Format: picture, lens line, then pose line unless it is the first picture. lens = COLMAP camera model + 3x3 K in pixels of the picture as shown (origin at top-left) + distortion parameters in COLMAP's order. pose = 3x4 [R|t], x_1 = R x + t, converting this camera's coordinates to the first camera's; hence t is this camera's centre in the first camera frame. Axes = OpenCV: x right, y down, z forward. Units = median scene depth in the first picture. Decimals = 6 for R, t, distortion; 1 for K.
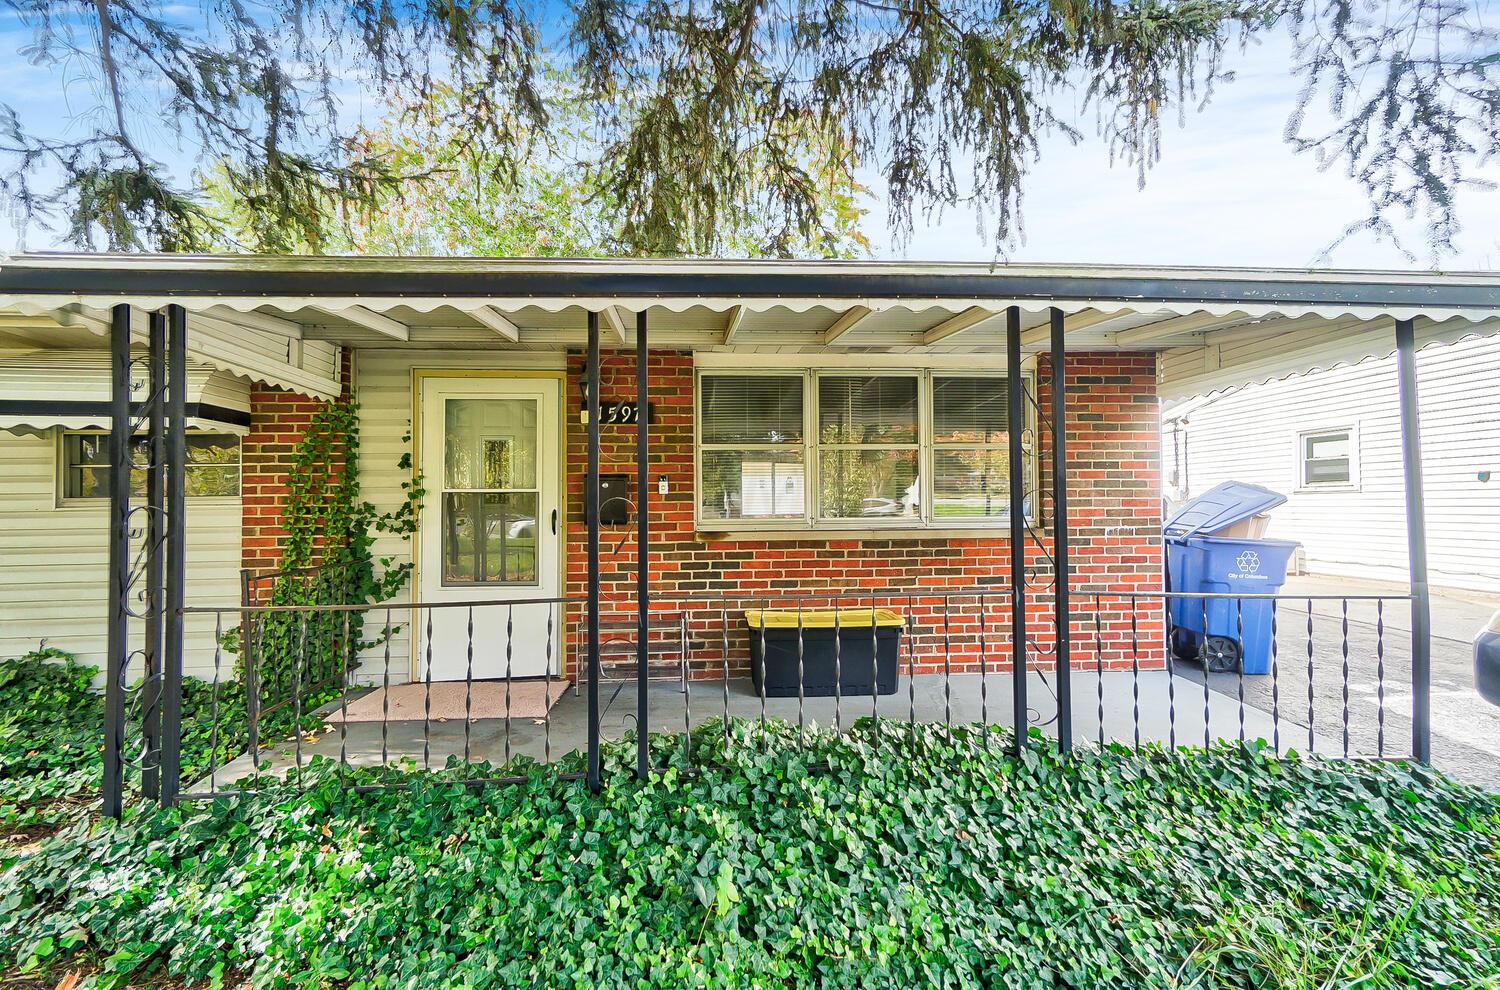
lens RADIAL K [[684.6, 0, 755.4], [0, 684.6, 487.0], [0, 0, 1]] dist [0.007662, 0.000497]
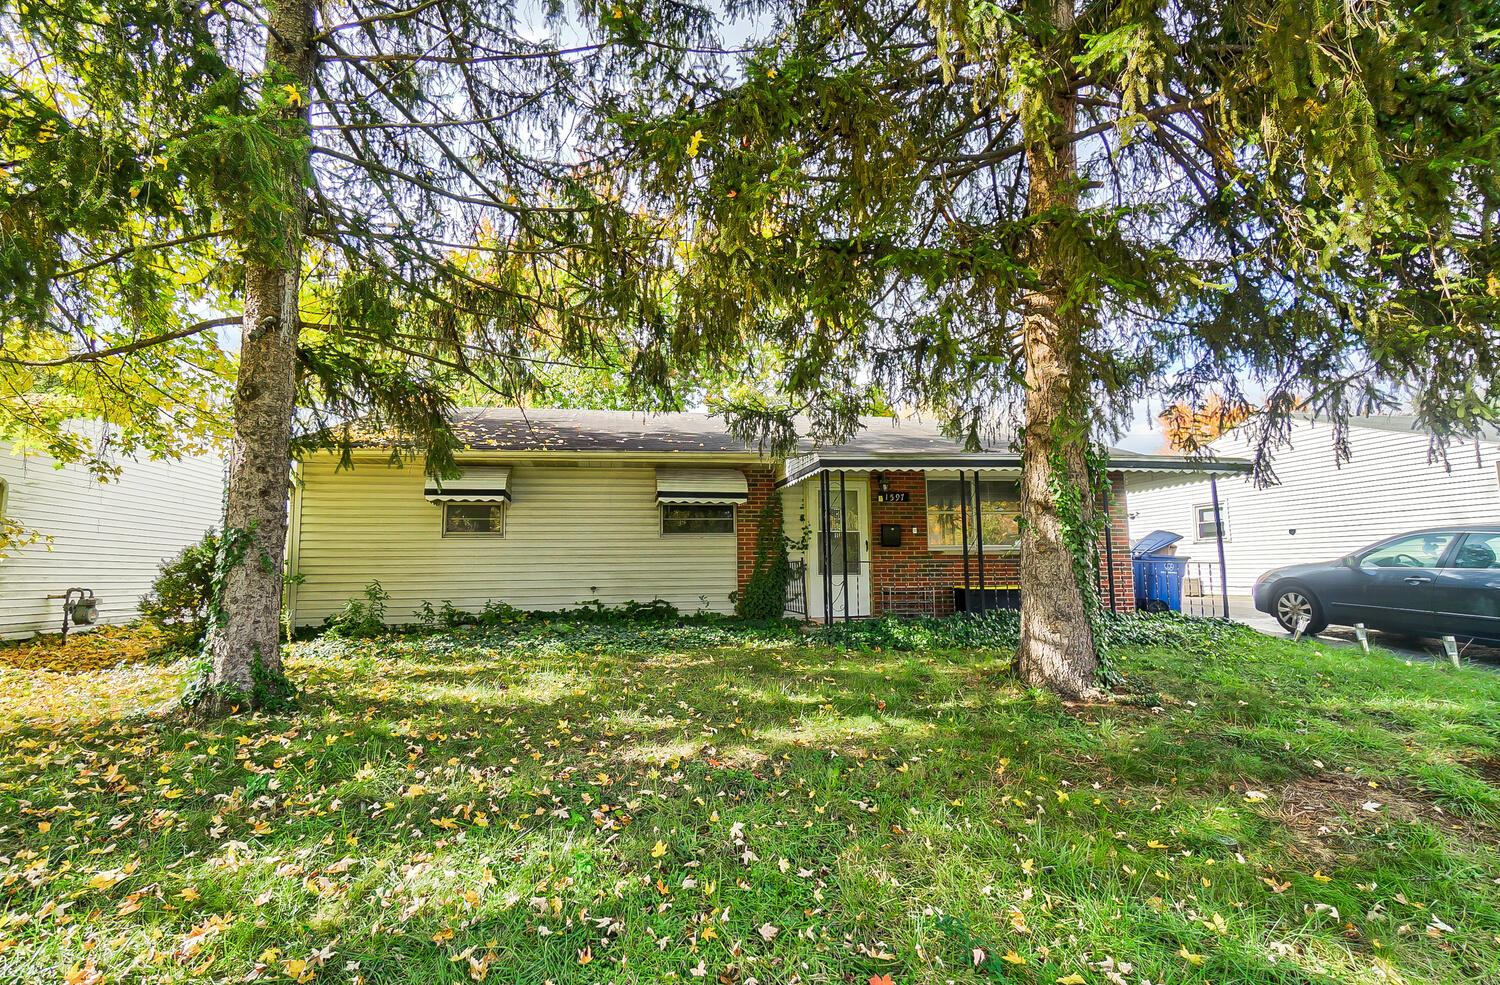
lens RADIAL K [[729.0, 0, 725.6], [0, 729.0, 490.3], [0, 0, 1]] dist [0.030665, 0.001256]
pose [[0.997284, 0.009361, 0.073058, -0.928963], [-0.002898, 0.996110, -0.088072, 0.082313], [-0.073599, 0.087621, 0.993431, -1.344047]]
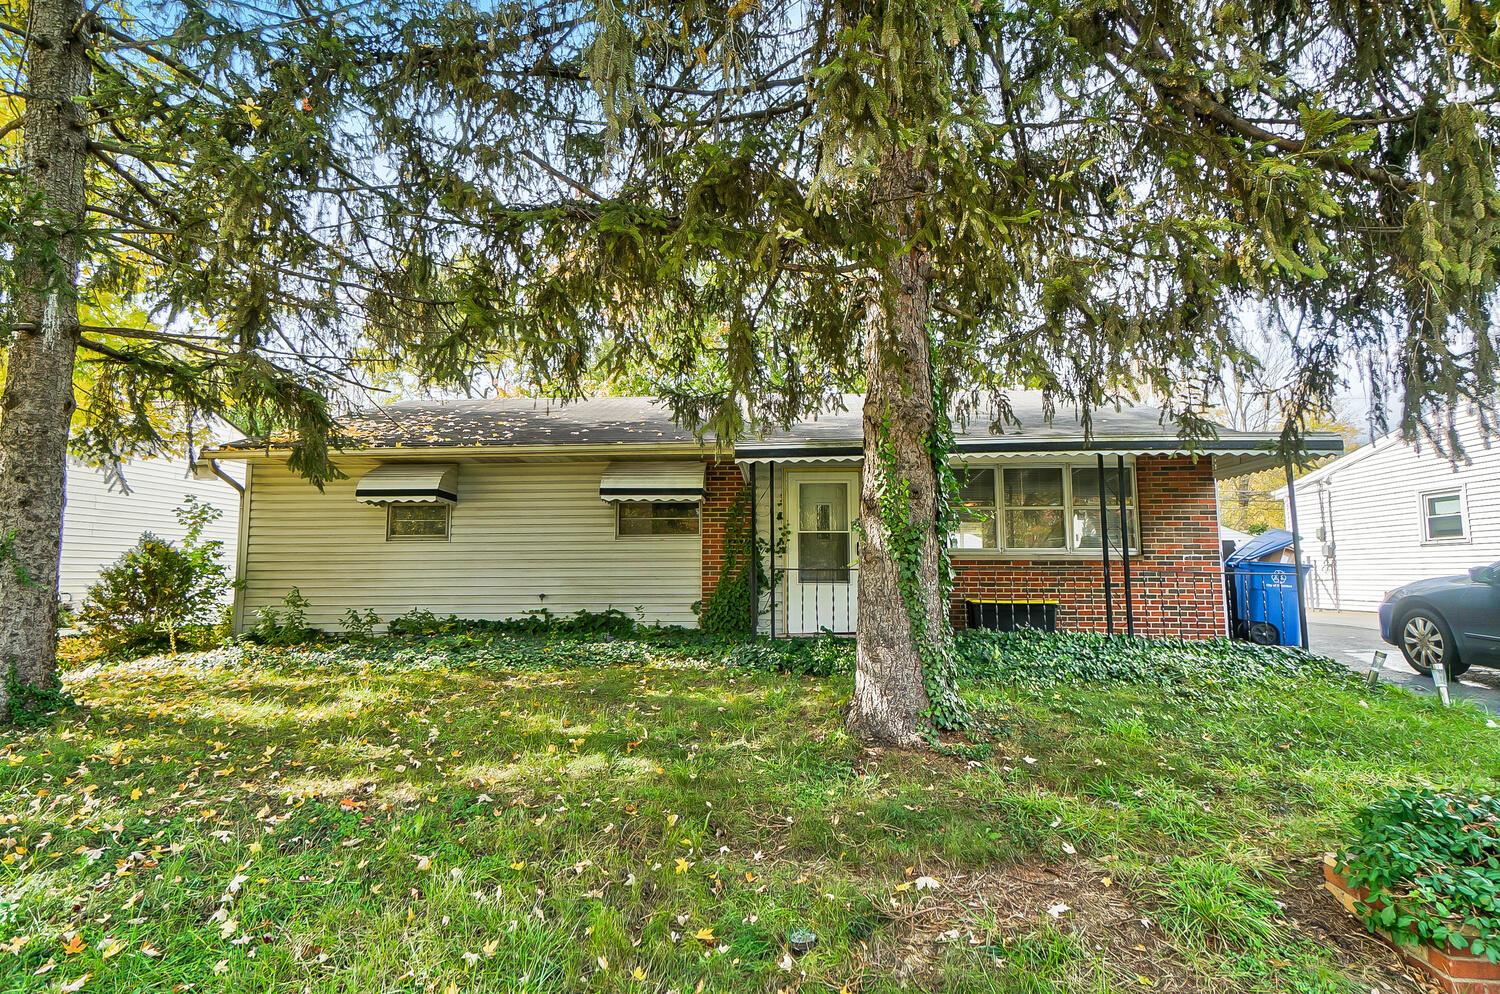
lens RADIAL K [[832.5, 0, 744.7], [0, 832.5, 483.9], [0, 0, 1]] dist [0.069183, -0.000877]
pose [[0.989108, -0.007732, -0.146990, -0.264696], [-0.004355, 0.996645, -0.081728, 0.062306], [0.147128, 0.081478, 0.985756, -1.301485]]
